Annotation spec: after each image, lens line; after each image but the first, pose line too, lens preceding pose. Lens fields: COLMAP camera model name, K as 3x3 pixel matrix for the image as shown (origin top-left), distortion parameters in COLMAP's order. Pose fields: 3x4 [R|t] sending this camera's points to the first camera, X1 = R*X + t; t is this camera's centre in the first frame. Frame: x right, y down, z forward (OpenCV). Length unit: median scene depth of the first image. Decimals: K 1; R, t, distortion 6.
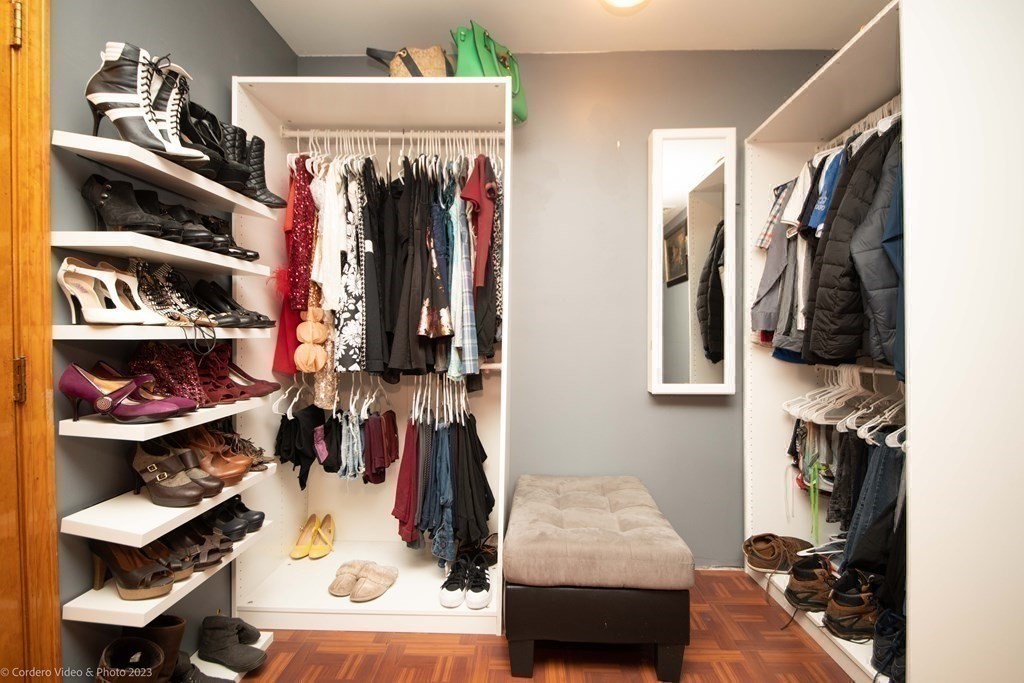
lens RADIAL K [[510.6, 0, 516.1], [0, 510.6, 340.6], [0, 0, 1]] dist [0.024895, -0.016125]
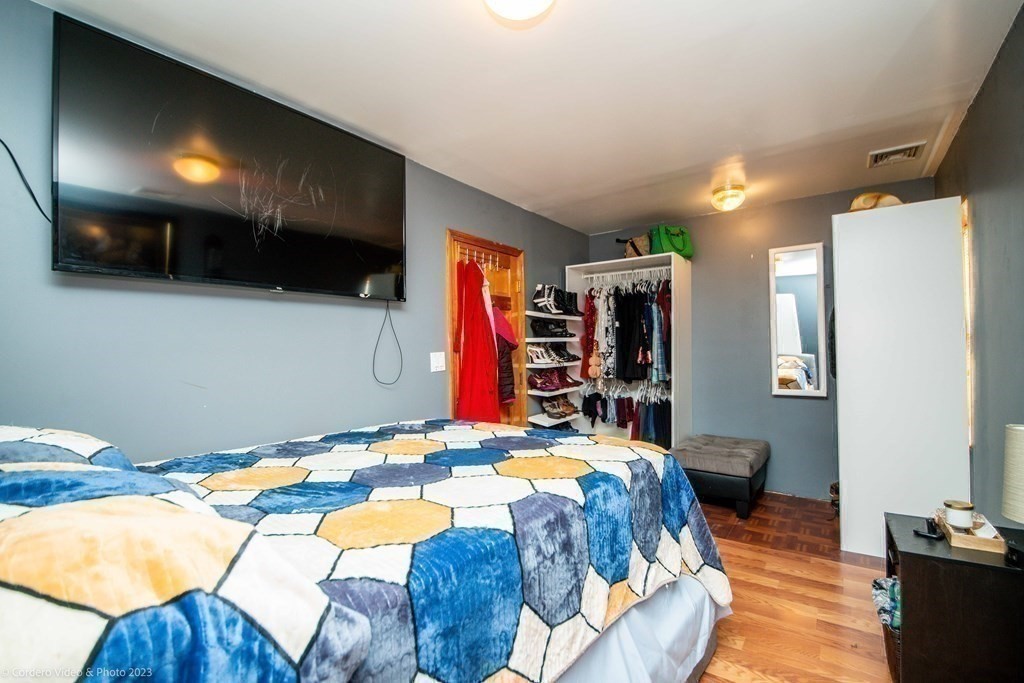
lens RADIAL K [[457.8, 0, 513.9], [0, 457.8, 340.3], [0, 0, 1]] dist [-0.020538, -0.002634]
pose [[0.835195, -0.014280, -0.549769, 0.496460], [0.008558, 0.999879, -0.012970, -0.093959], [0.549888, 0.006128, 0.835216, -1.069199]]
